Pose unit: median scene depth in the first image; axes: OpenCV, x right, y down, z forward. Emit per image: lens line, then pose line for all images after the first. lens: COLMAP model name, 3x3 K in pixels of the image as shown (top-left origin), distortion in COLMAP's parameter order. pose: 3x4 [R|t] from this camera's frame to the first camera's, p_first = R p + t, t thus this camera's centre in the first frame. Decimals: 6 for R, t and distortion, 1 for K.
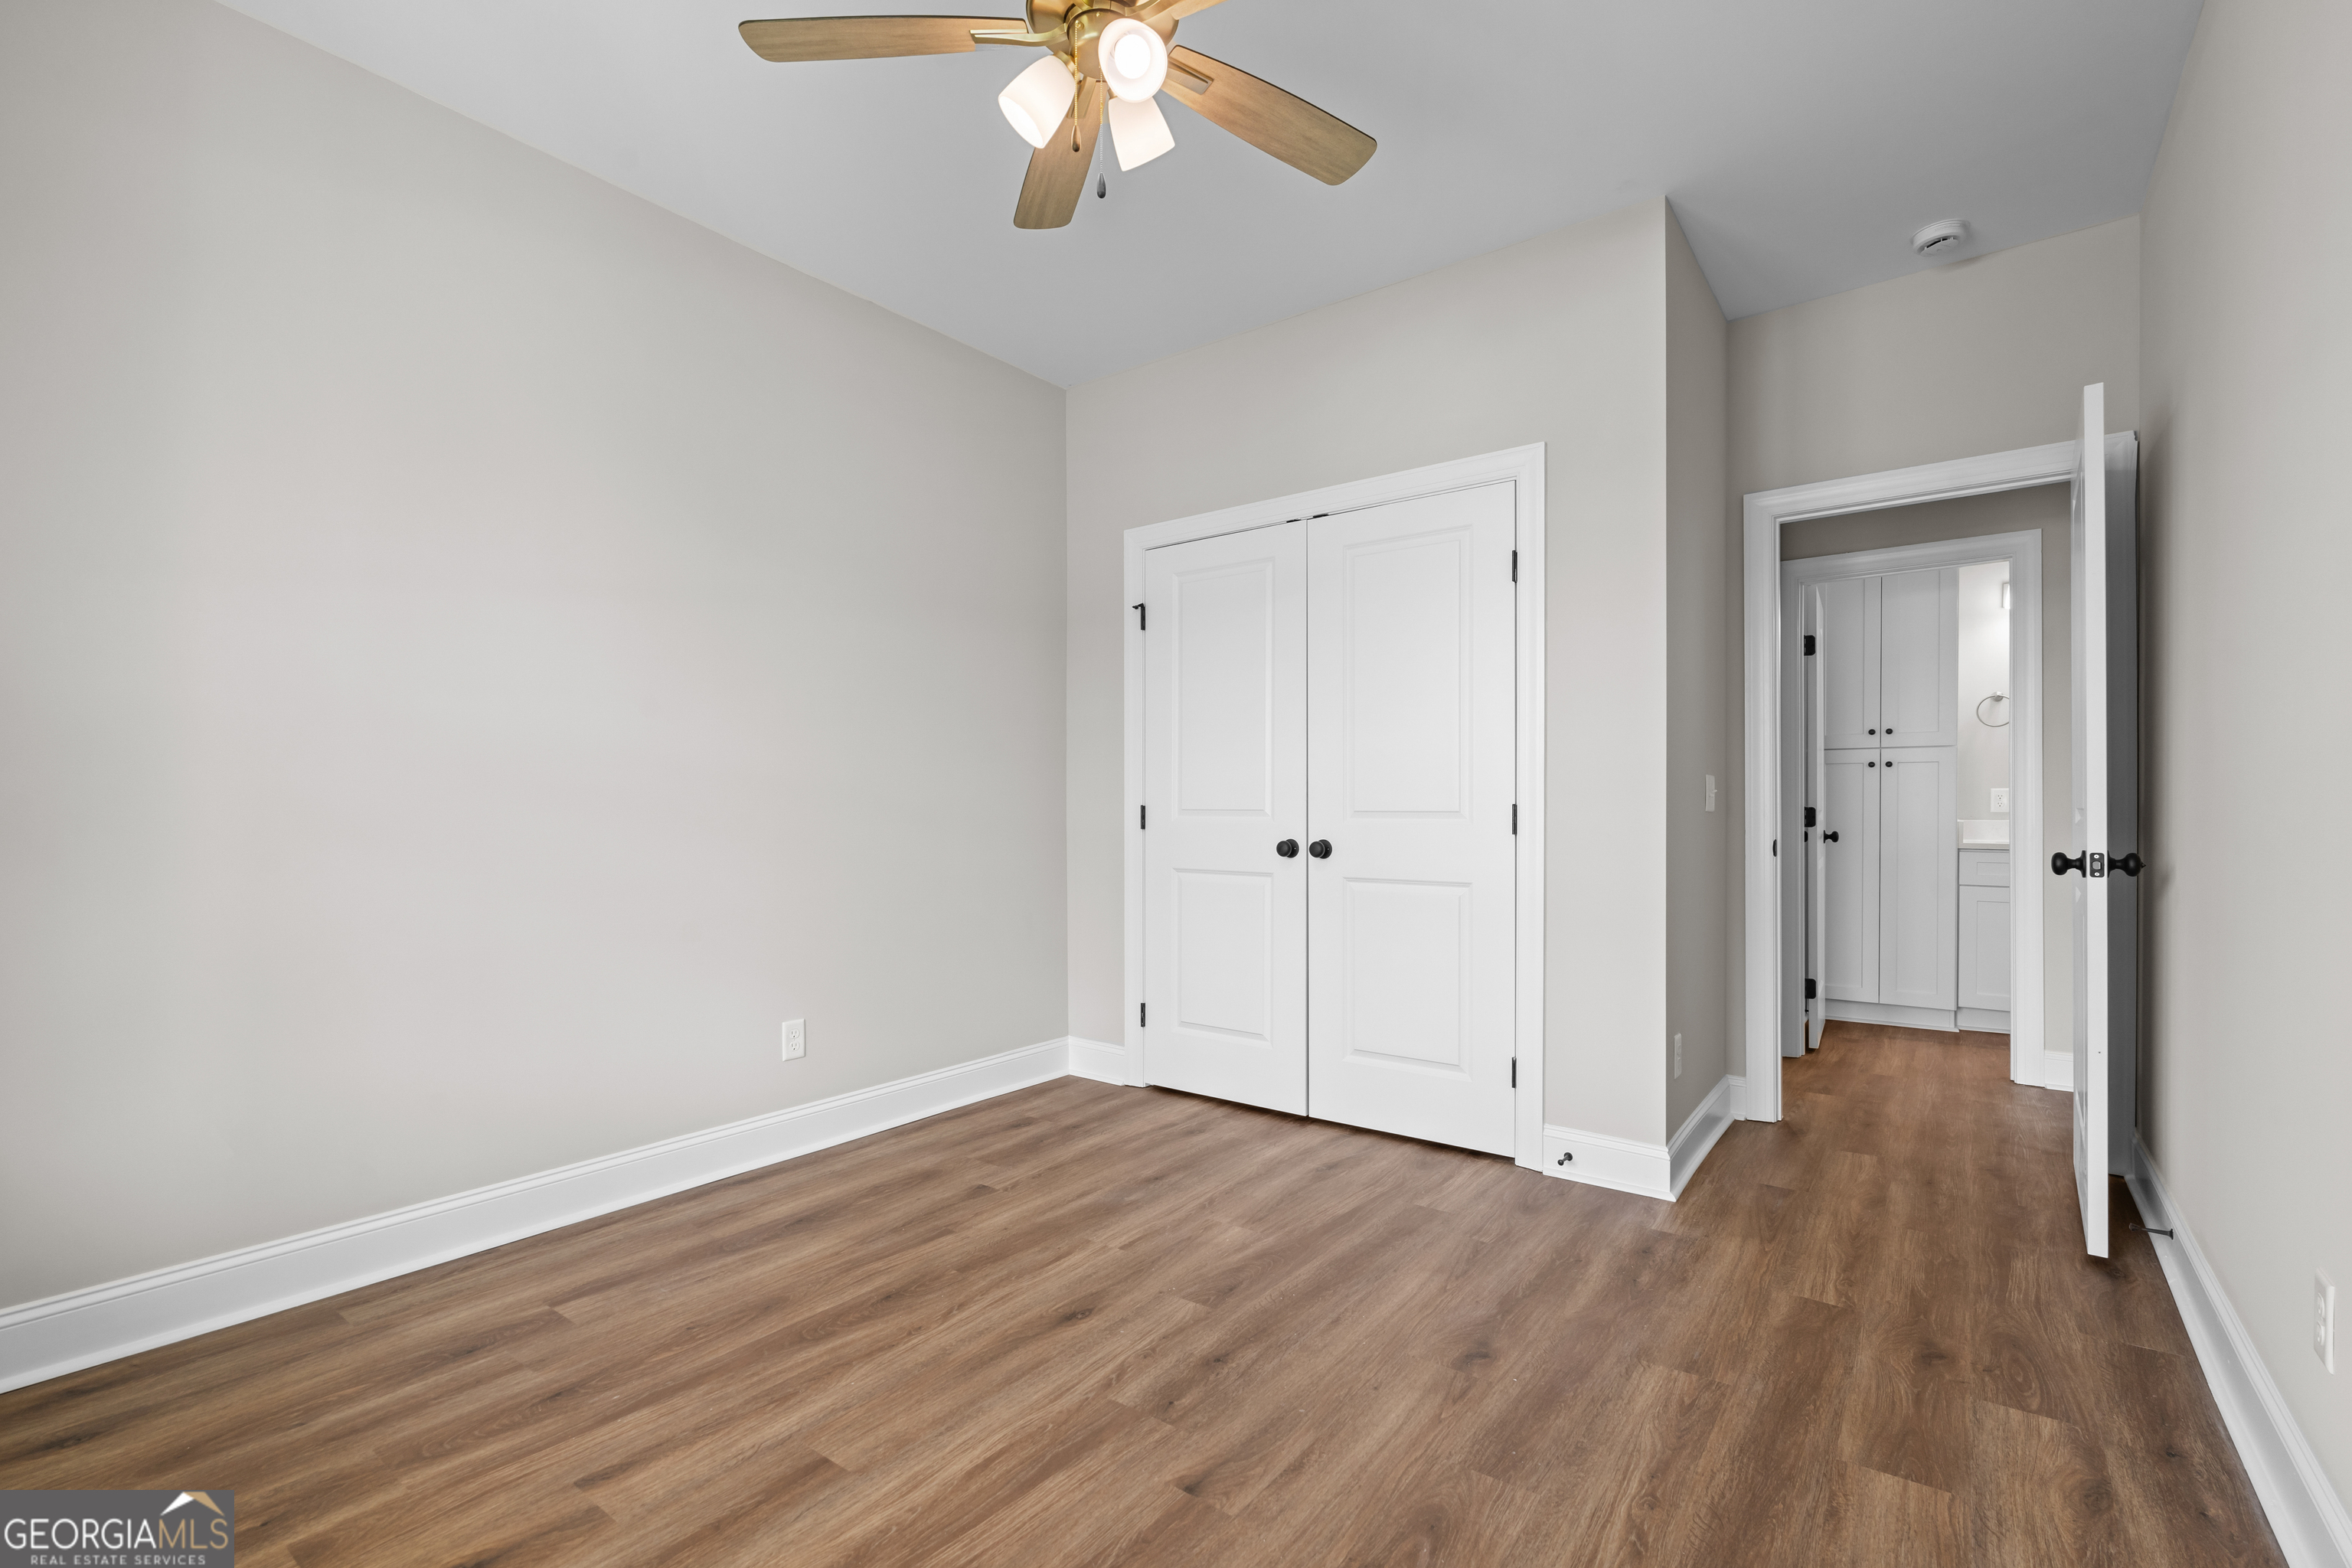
lens RADIAL K [[1037.0, 0, 1180.6], [0, 1037.0, 791.1], [0, 0, 1]] dist [-0.001164, -0.000836]
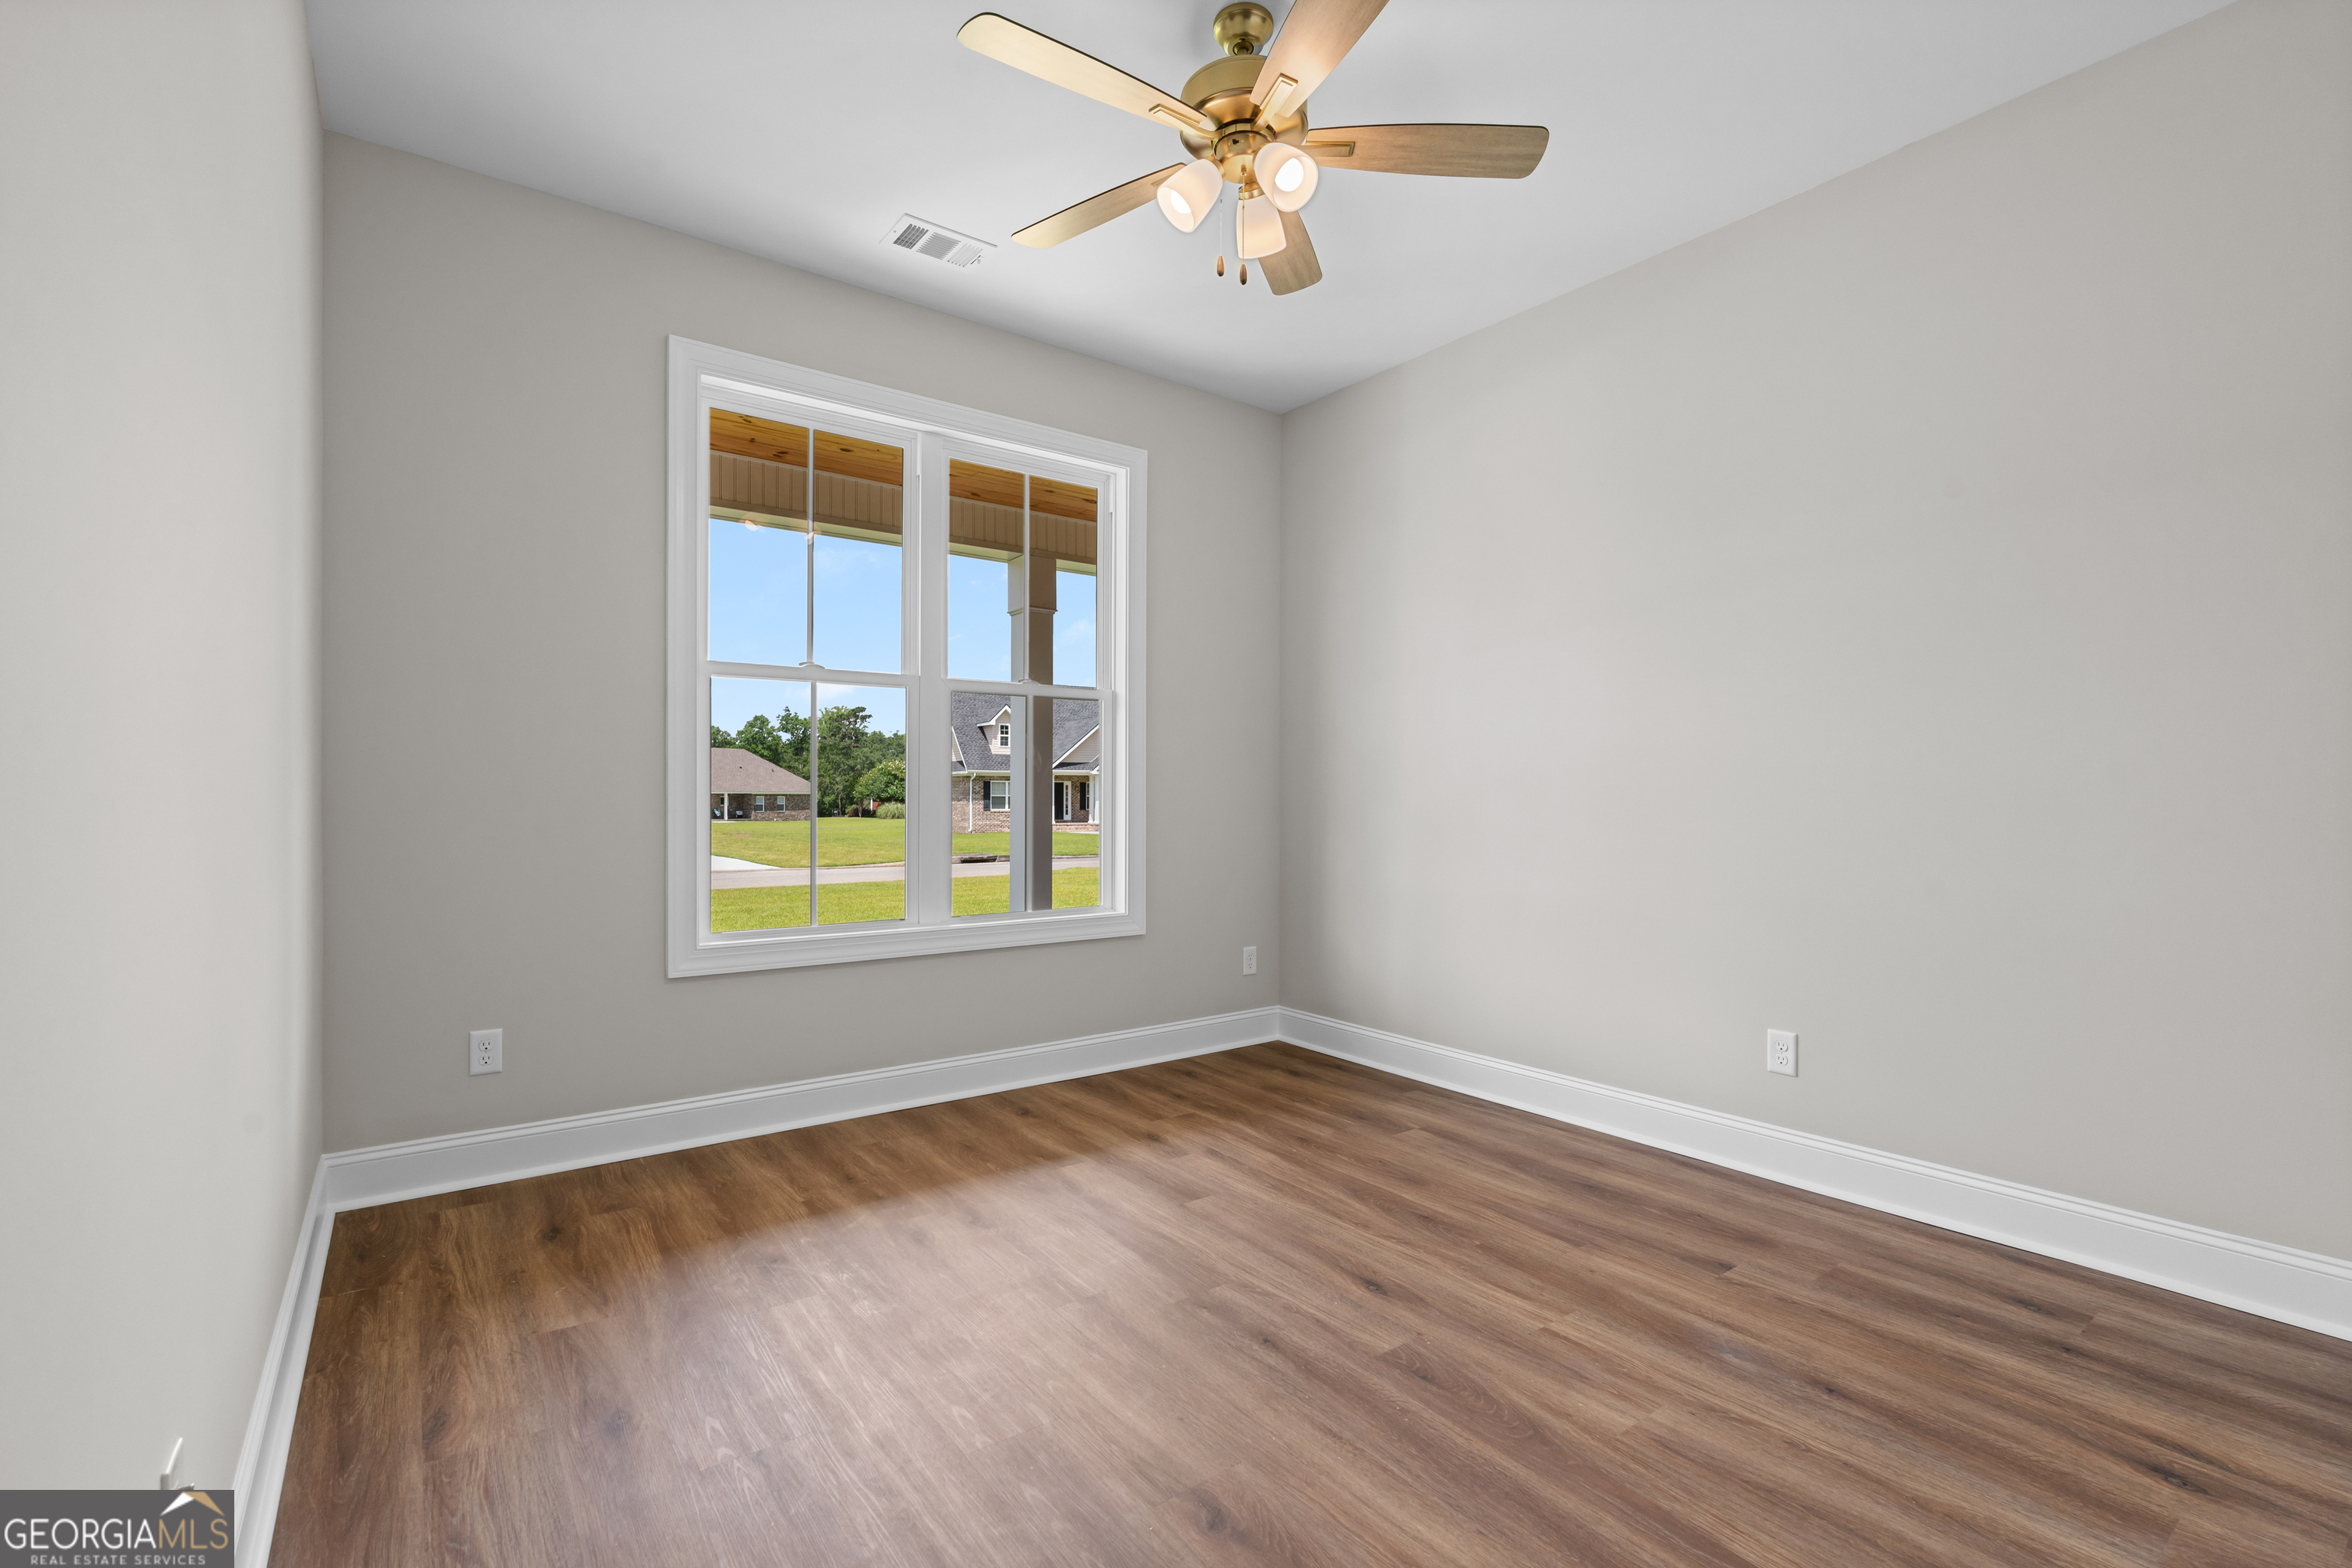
lens RADIAL K [[1037.0, 0, 1171.0], [0, 1037.0, 784.0], [0, 0, 1]] dist [-0.001164, -0.000836]
pose [[-0.283374, -0.012413, -0.958929, 0.823969], [0.013693, 0.999762, -0.016988, 0.018025], [0.958912, -0.017945, -0.283137, 0.958336]]
